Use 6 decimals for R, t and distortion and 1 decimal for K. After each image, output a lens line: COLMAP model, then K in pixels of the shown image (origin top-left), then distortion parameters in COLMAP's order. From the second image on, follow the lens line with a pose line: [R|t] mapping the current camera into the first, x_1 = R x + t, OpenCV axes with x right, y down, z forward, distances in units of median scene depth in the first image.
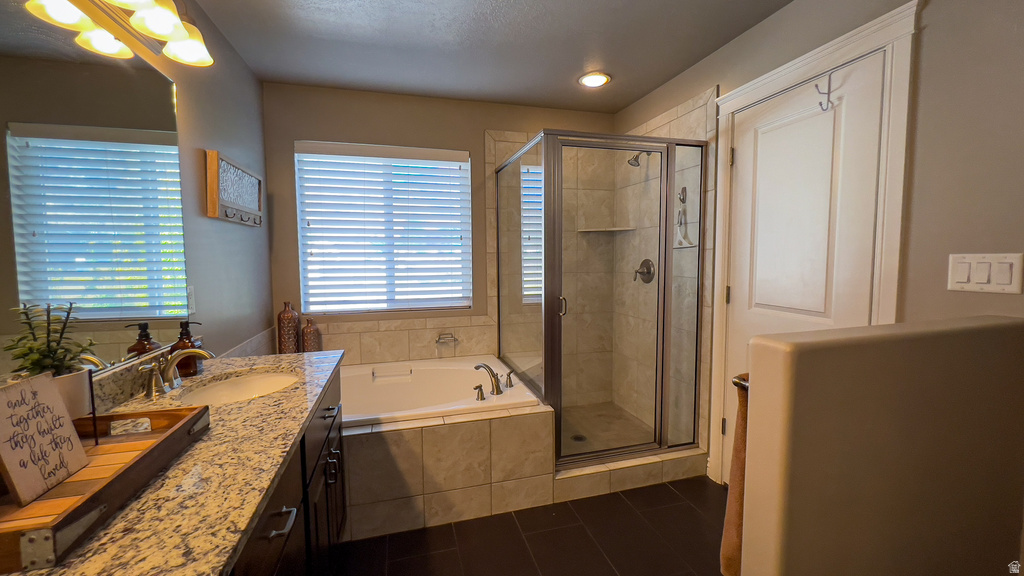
lens RADIAL K [[411.5, 0, 512.1], [0, 411.5, 285.8], [0, 0, 1]] dist [-0.002402, 0.000421]
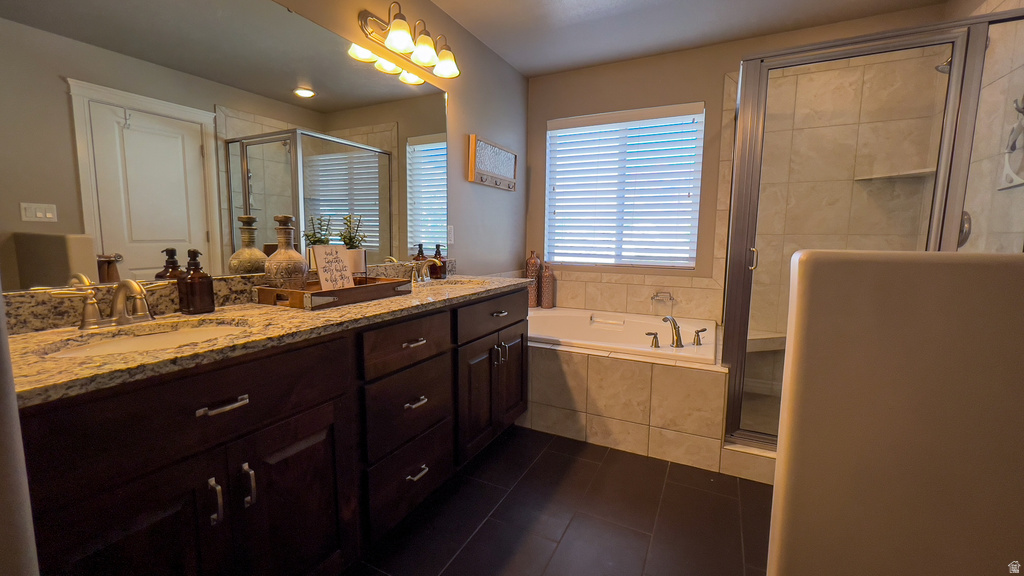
lens RADIAL K [[411.5, 0, 512.1], [0, 411.5, 285.8], [0, 0, 1]] dist [-0.002402, 0.000421]
pose [[0.736895, 0.094477, -0.669373, 0.335446], [-0.066071, 0.995511, 0.067774, 0.080865], [0.672771, -0.005716, 0.739829, 0.009967]]
